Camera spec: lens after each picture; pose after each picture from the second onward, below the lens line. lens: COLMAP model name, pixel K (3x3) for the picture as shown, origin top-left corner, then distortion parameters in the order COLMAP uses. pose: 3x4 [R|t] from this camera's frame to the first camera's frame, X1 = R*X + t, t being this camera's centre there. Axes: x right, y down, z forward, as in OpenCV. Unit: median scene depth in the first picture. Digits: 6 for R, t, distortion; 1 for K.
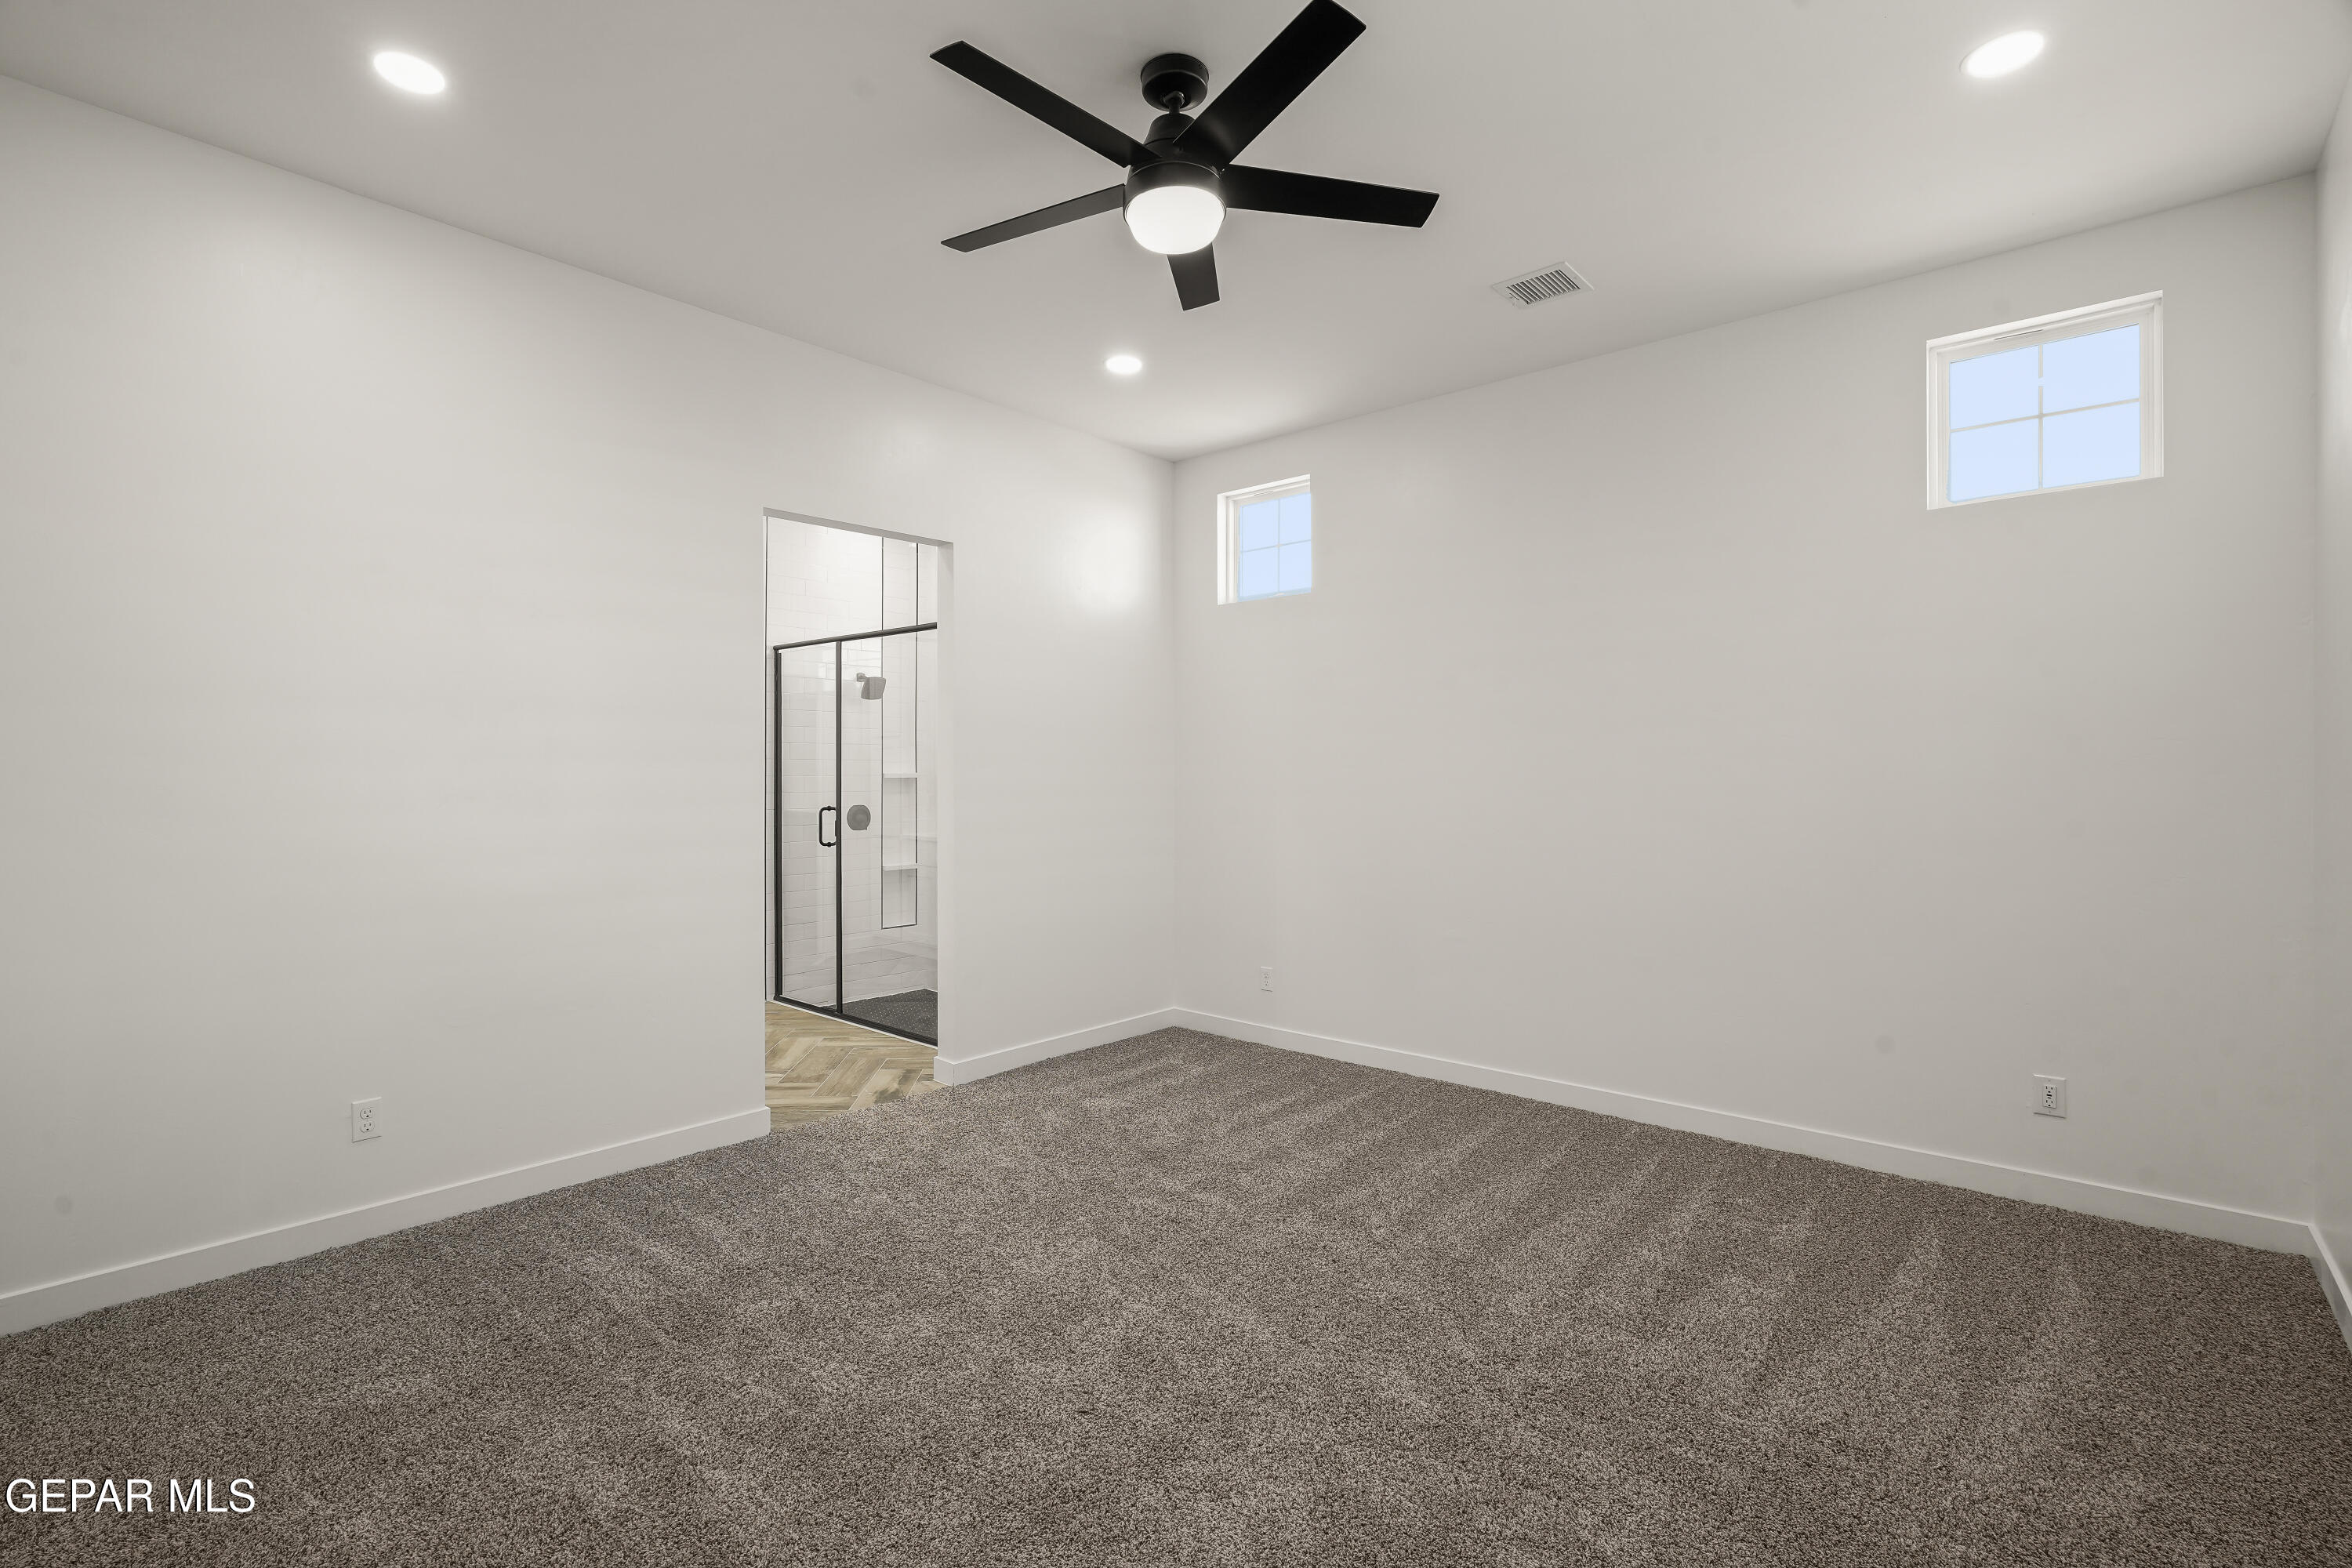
lens RADIAL K [[1090.6, 0, 1166.5], [0, 1090.6, 788.5], [0, 0, 1]] dist [-0.004537, 0.001693]
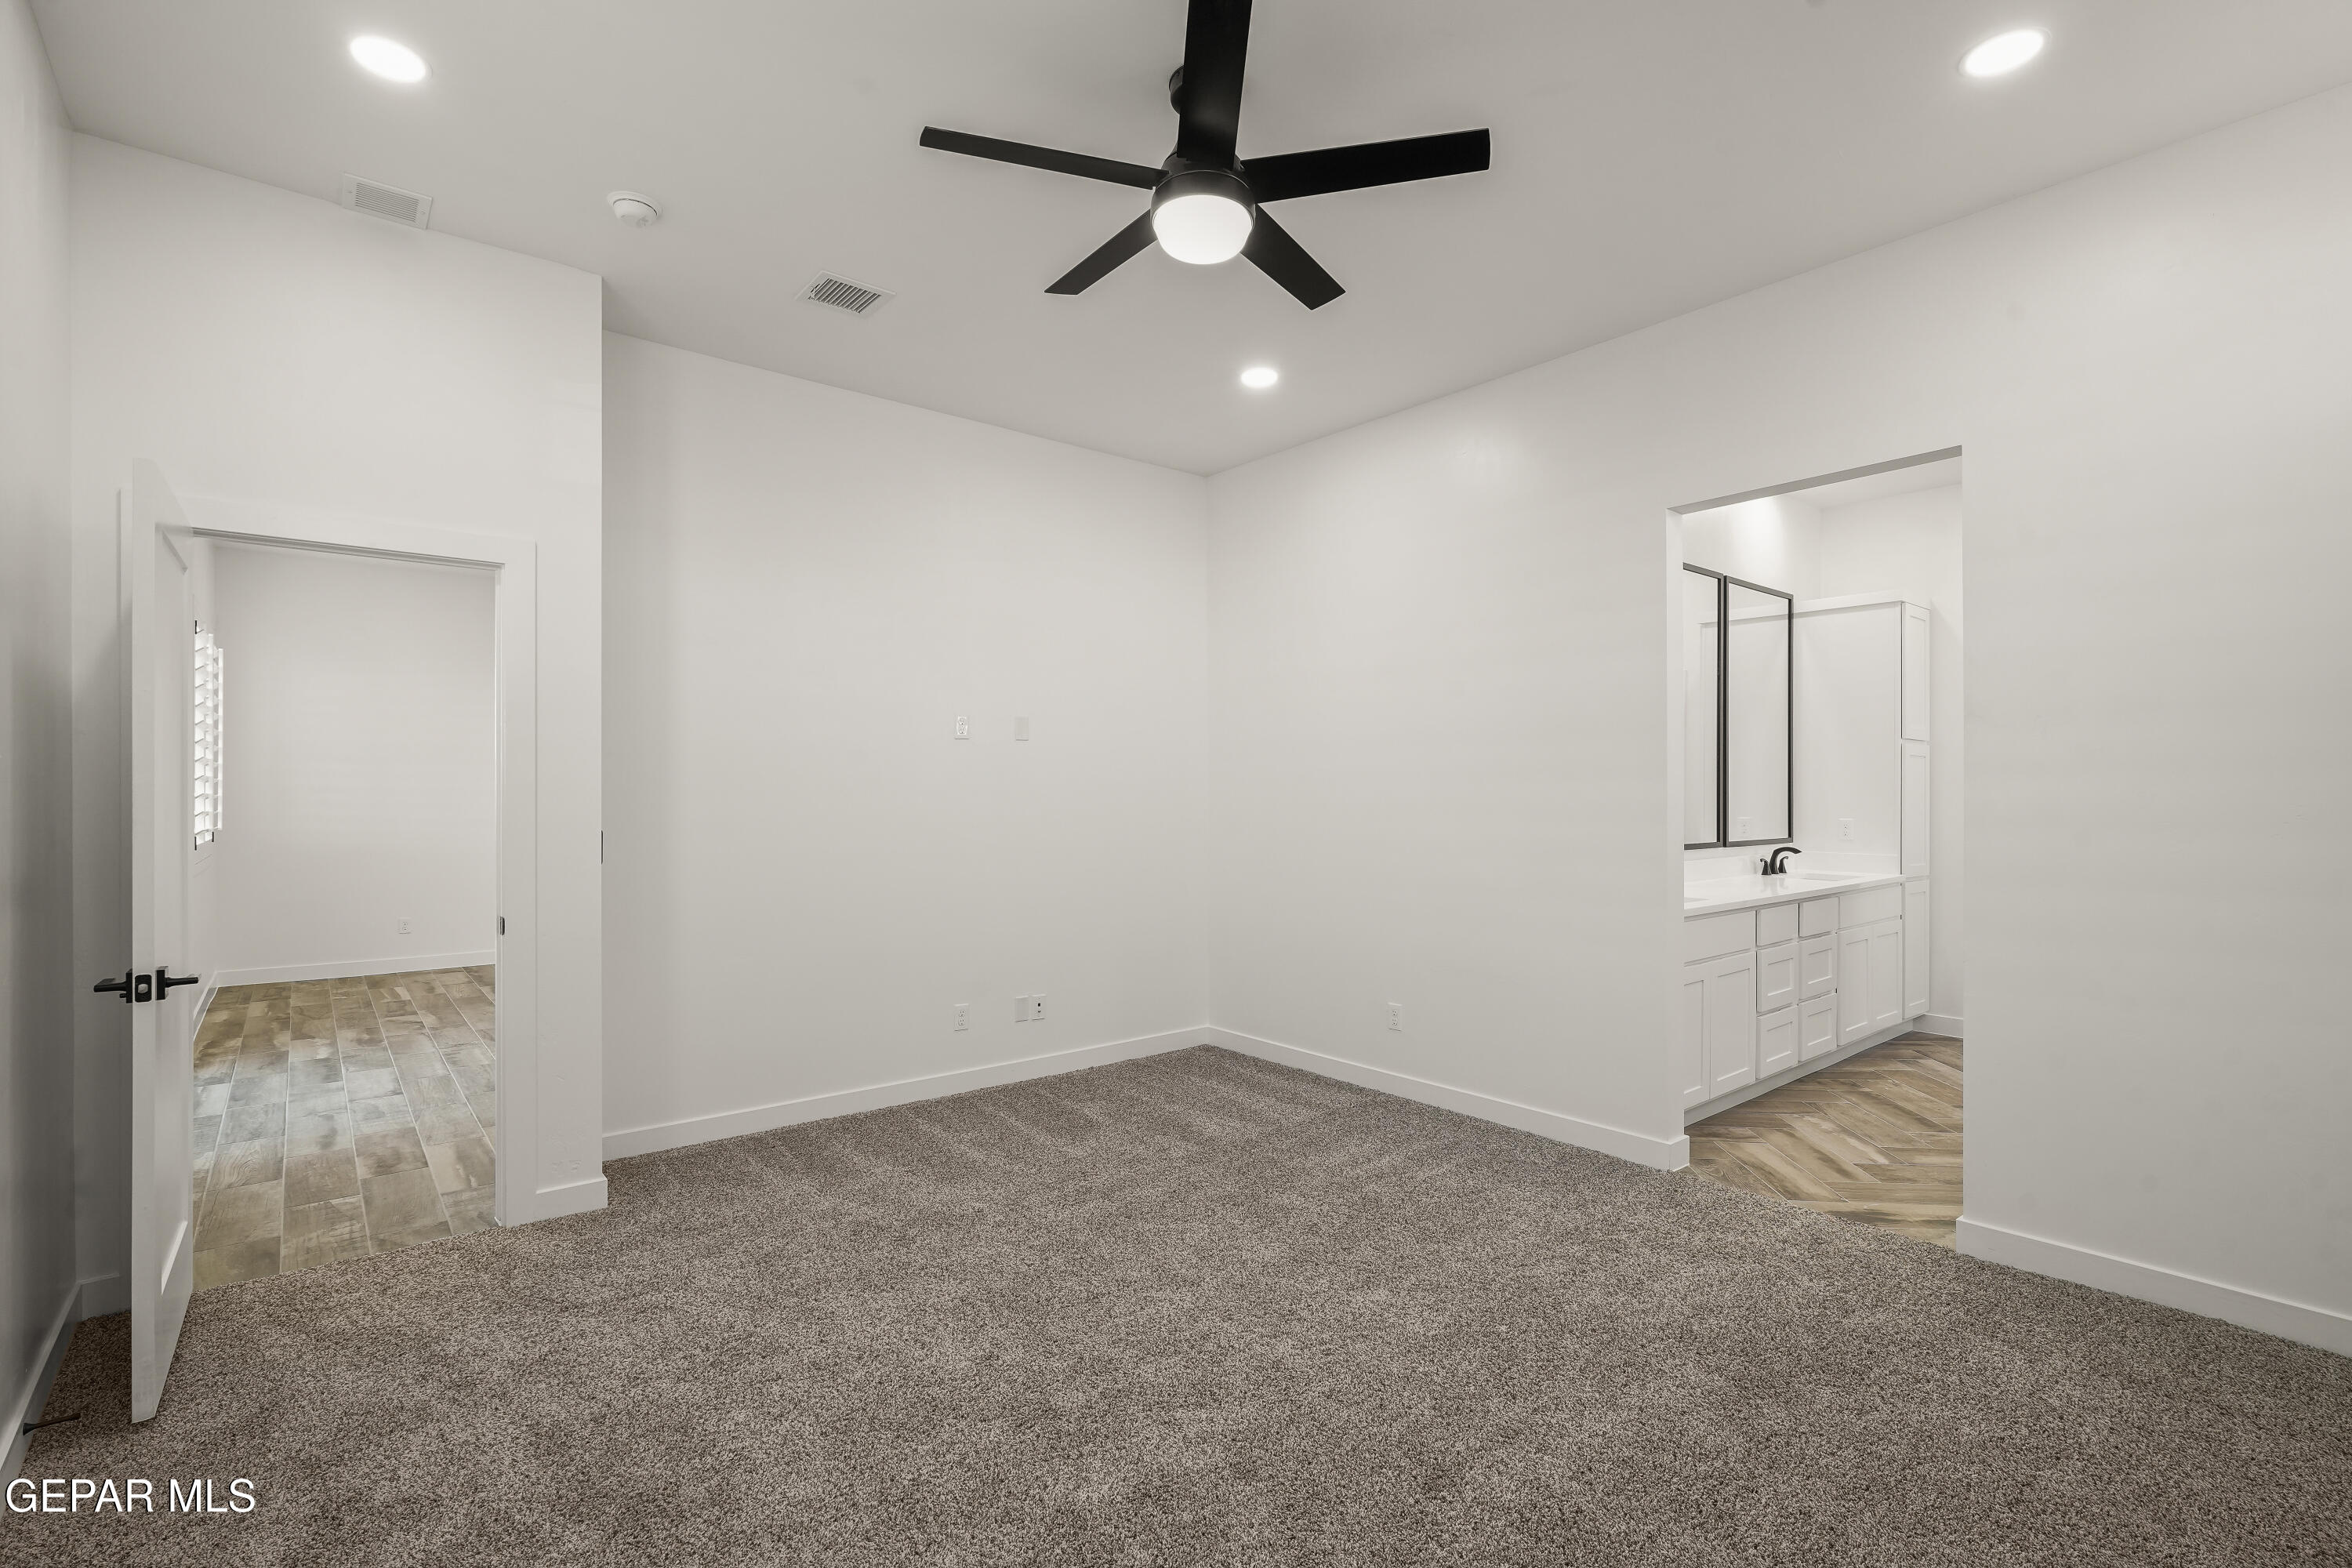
lens RADIAL K [[1063.8, 0, 1173.2], [0, 1063.8, 777.3], [0, 0, 1]] dist [-0.009338, 0.003174]
pose [[-0.148023, -0.010386, -0.988929, 0.736808], [-0.015694, 0.999844, -0.008152, -0.019903], [0.988859, 0.014314, -0.148163, 0.816001]]
